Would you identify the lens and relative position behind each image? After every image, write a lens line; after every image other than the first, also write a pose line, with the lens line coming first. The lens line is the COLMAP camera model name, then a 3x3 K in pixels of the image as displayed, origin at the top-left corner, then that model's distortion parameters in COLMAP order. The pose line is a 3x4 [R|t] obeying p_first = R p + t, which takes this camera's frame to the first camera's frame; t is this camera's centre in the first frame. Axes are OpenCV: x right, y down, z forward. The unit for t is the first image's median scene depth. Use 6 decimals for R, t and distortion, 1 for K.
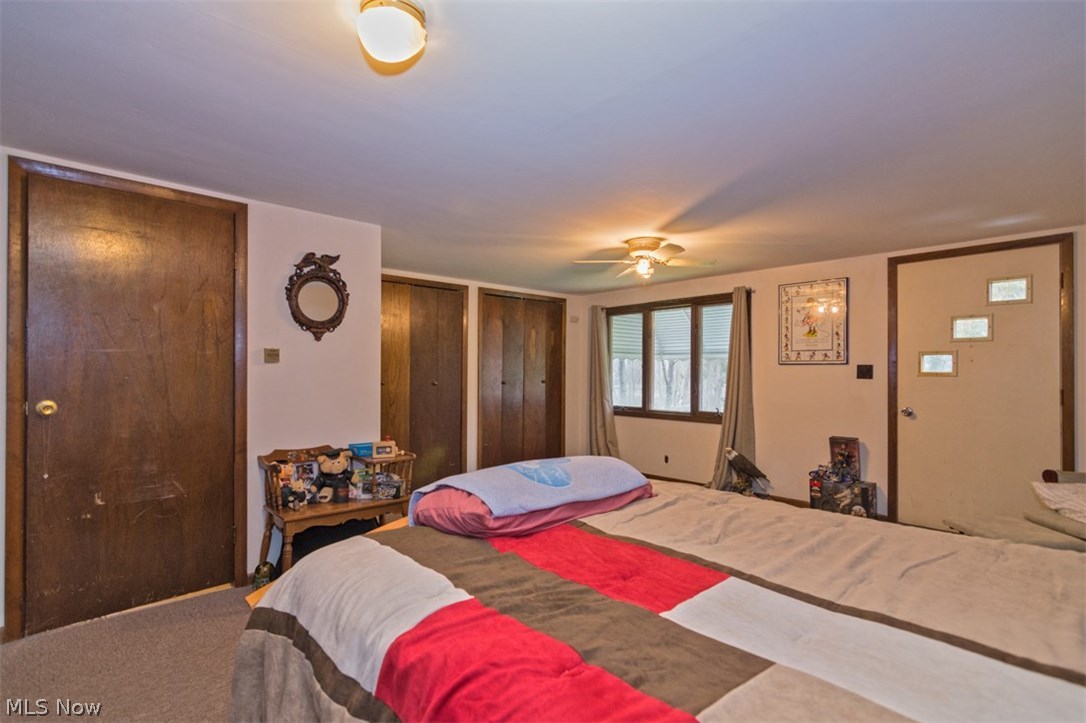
lens RADIAL K [[559.5, 0, 543.3], [0, 559.5, 365.5], [0, 0, 1]] dist [-0.004728, -0.000785]
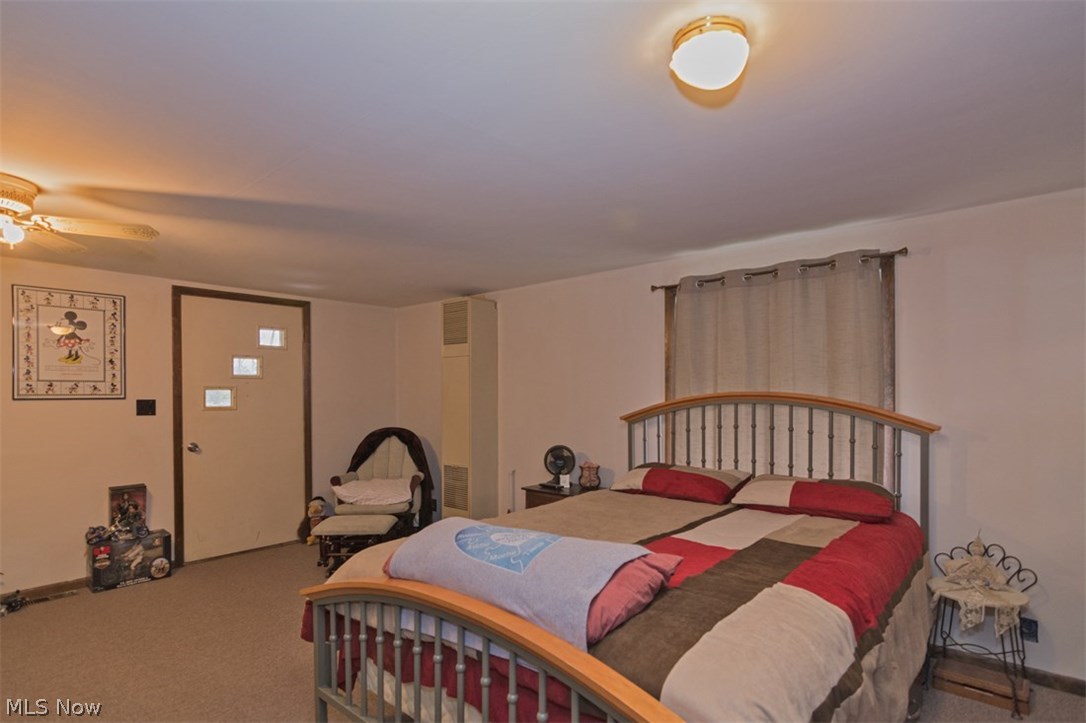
lens RADIAL K [[559.5, 0, 563.6], [0, 559.5, 389.8], [0, 0, 1]] dist [-0.004728, -0.000785]
pose [[-0.159902, 0.001333, 0.987132, -0.409097], [-0.010311, 0.999942, -0.003021, -0.021145], [-0.987079, -0.010662, -0.159879, 0.497903]]
